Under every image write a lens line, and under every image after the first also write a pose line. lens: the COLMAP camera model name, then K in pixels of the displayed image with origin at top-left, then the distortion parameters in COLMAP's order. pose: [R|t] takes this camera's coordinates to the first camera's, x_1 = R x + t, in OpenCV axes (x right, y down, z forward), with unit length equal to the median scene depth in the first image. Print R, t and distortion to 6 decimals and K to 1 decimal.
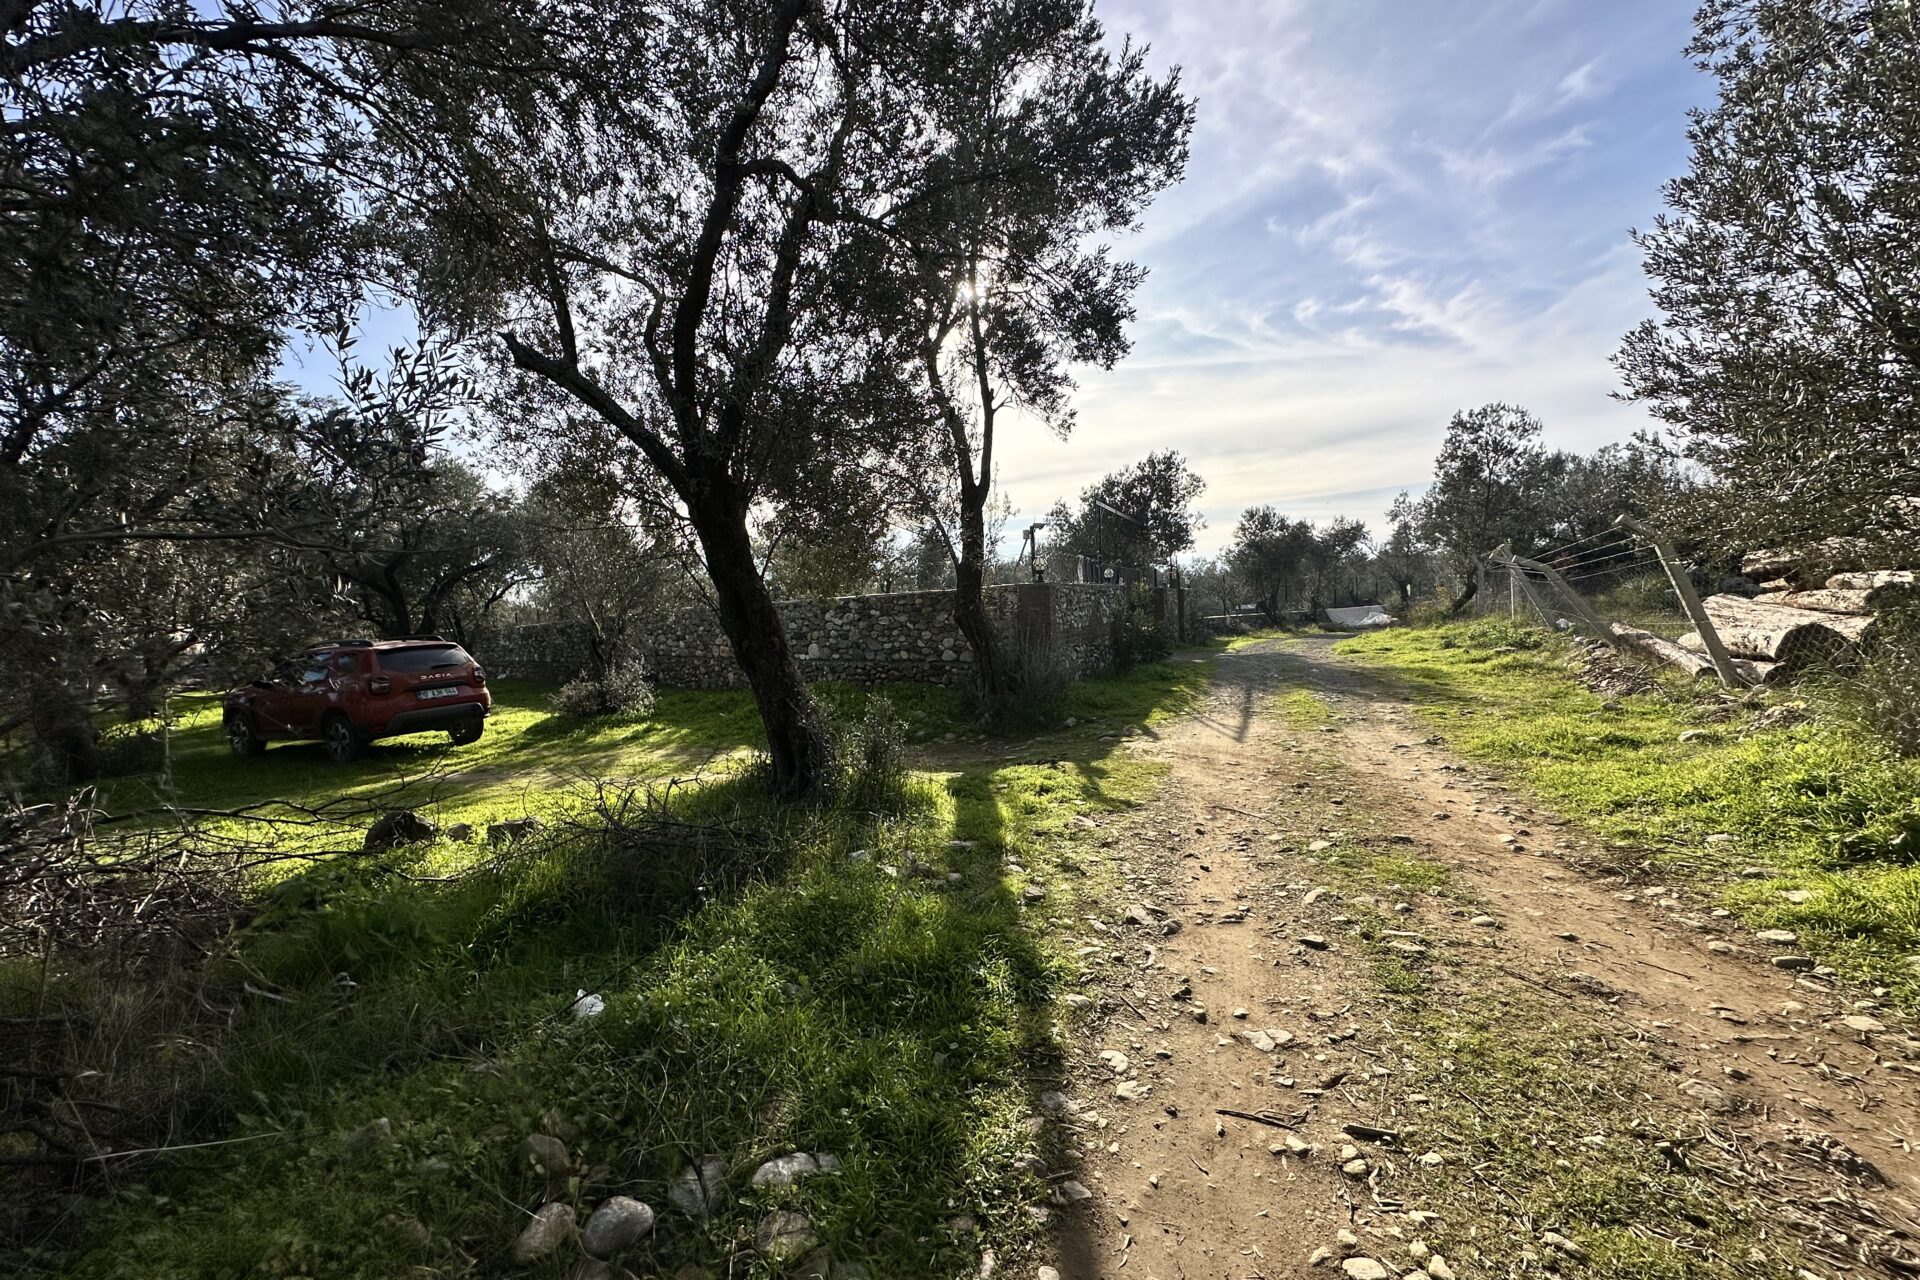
lens RADIAL K [[762.6, 0, 960.4], [0, 762.6, 635.8], [0, 0, 1]] dist [-0.003544, 0.000517]
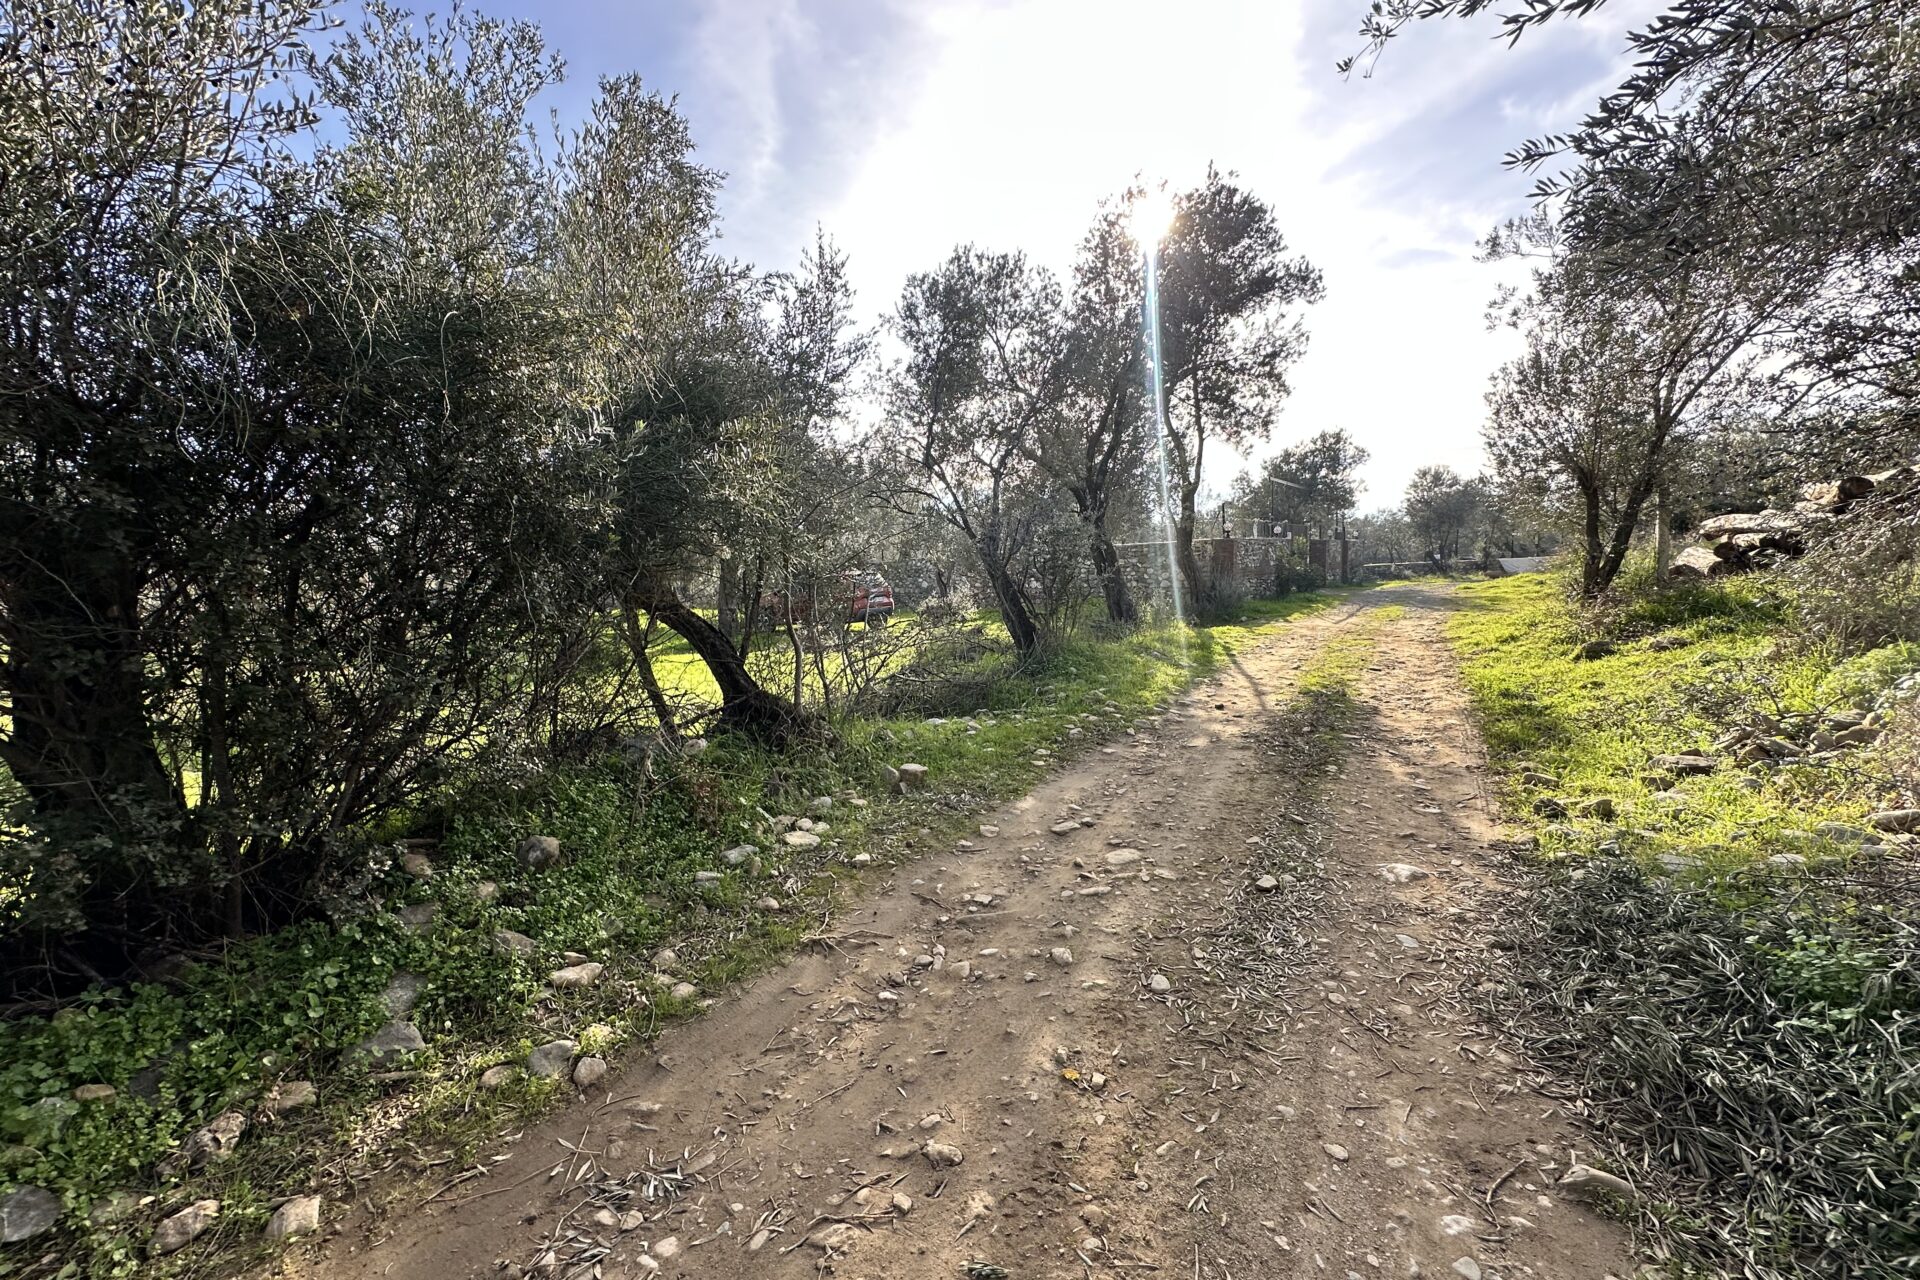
lens RADIAL K [[762.6, 0, 958.5], [0, 762.6, 638.9], [0, 0, 1]] dist [-0.003544, 0.000517]
pose [[0.975285, 0.028430, -0.219113, -0.045276], [-0.012773, 0.997283, 0.072544, 0.016250], [0.220580, -0.067953, 0.972999, -0.350626]]
